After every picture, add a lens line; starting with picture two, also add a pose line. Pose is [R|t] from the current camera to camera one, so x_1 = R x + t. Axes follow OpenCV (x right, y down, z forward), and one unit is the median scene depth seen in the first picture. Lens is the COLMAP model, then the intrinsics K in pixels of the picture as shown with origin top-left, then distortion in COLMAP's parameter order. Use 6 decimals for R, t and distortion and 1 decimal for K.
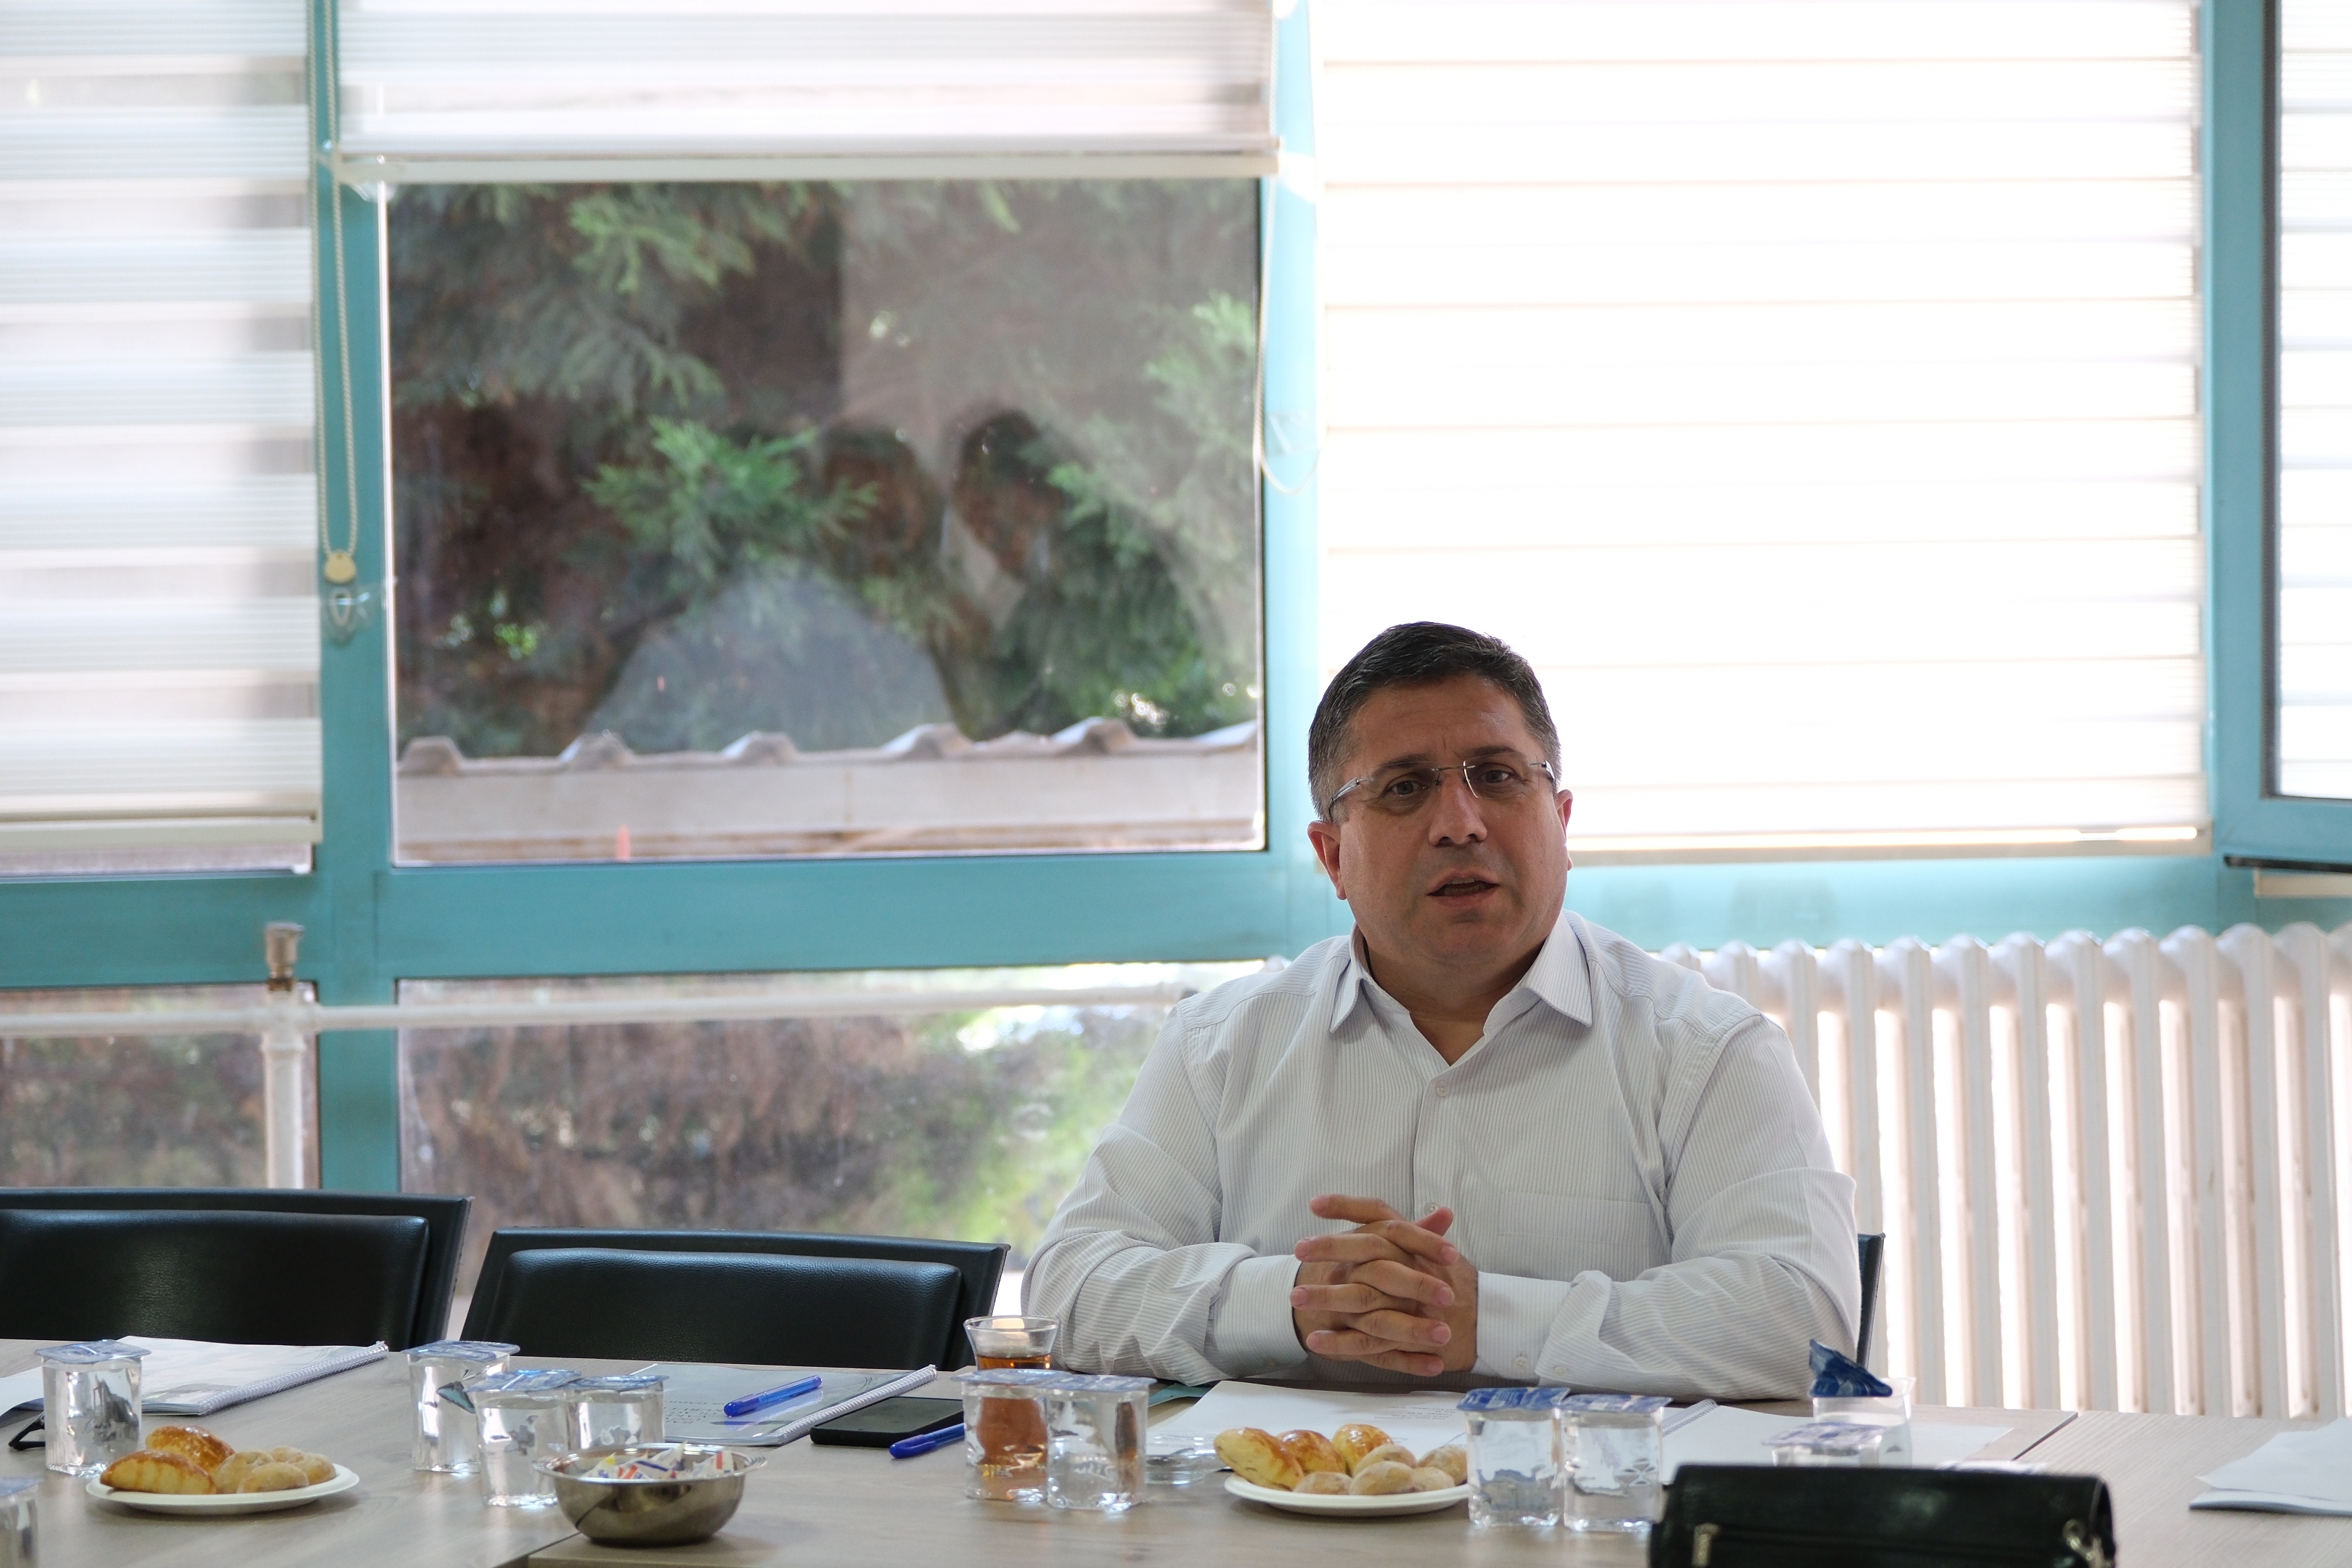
lens RADIAL K [[8217.8, 0, 1176.0], [0, 8217.8, 784.0], [0, 0, 1]] dist [0.081964, 0.386224]
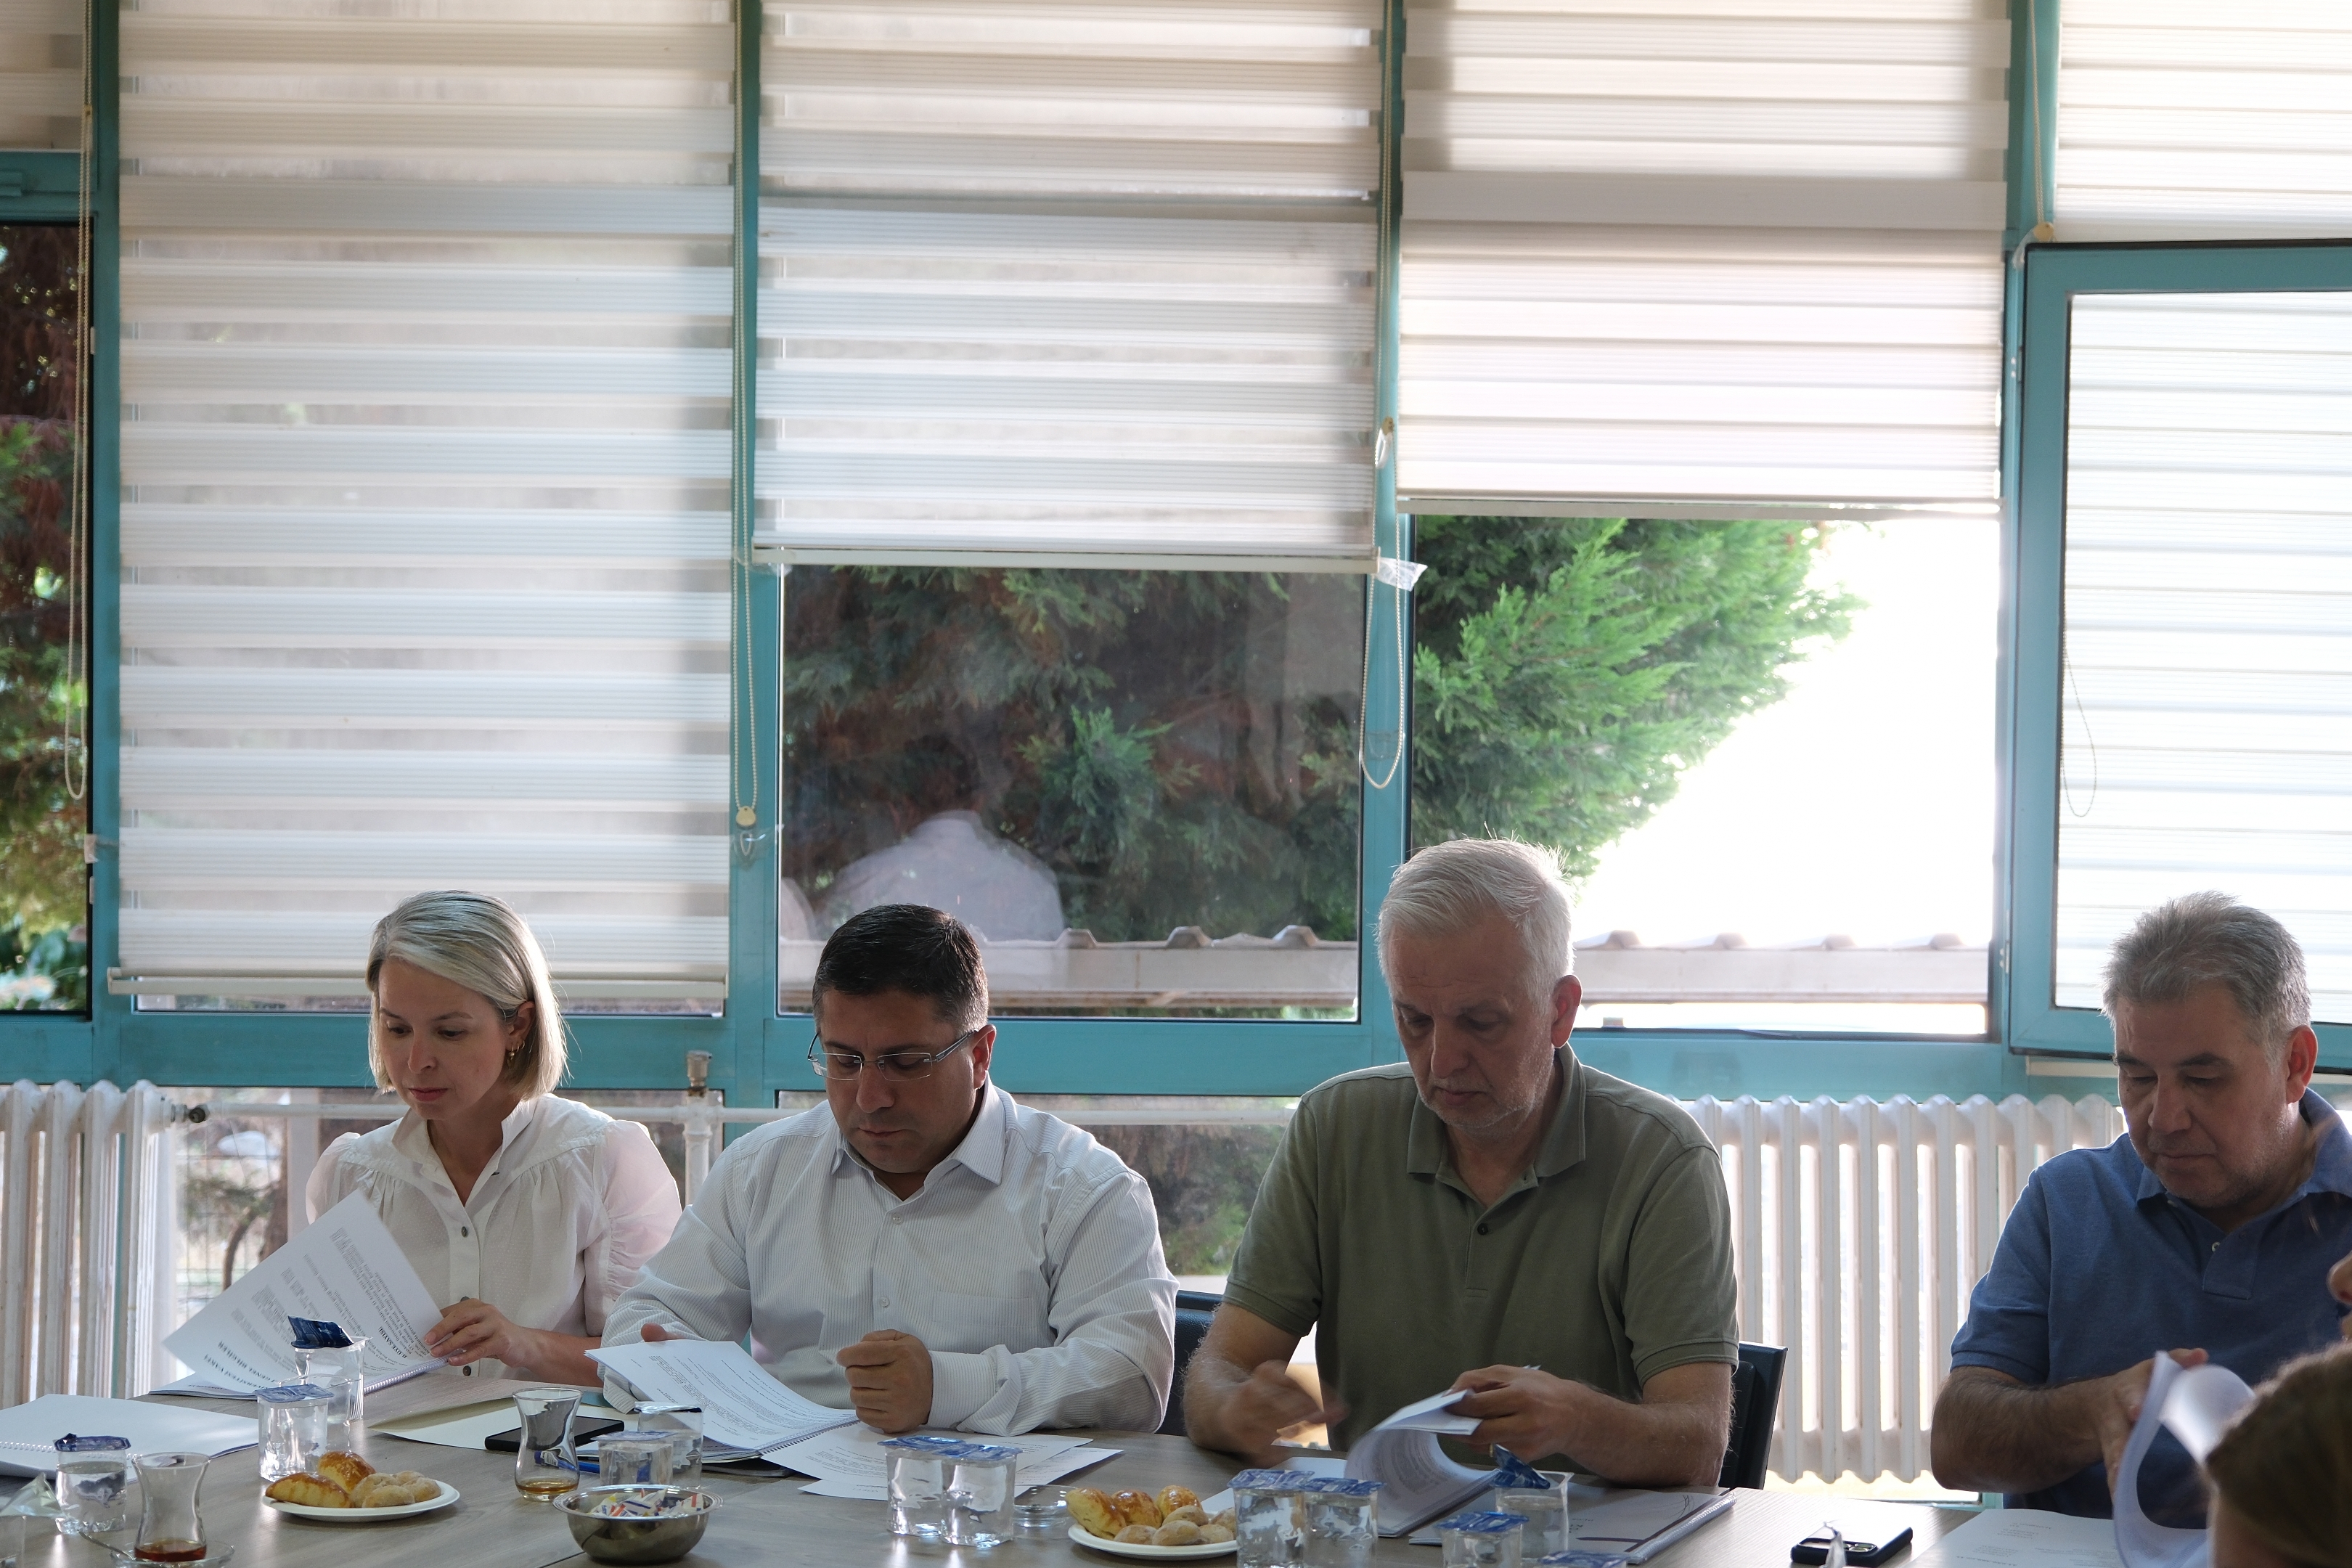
lens RADIAL K [[4903.4, 0, 1176.0], [0, 4903.4, 784.0], [0, 0, 1]] dist [0.067440, 0.365216]
pose [[0.996253, 0.028434, -0.081684, 0.050592], [-0.030812, 0.999133, -0.027989, -0.009499], [0.080817, 0.030401, 0.996265, 0.107980]]
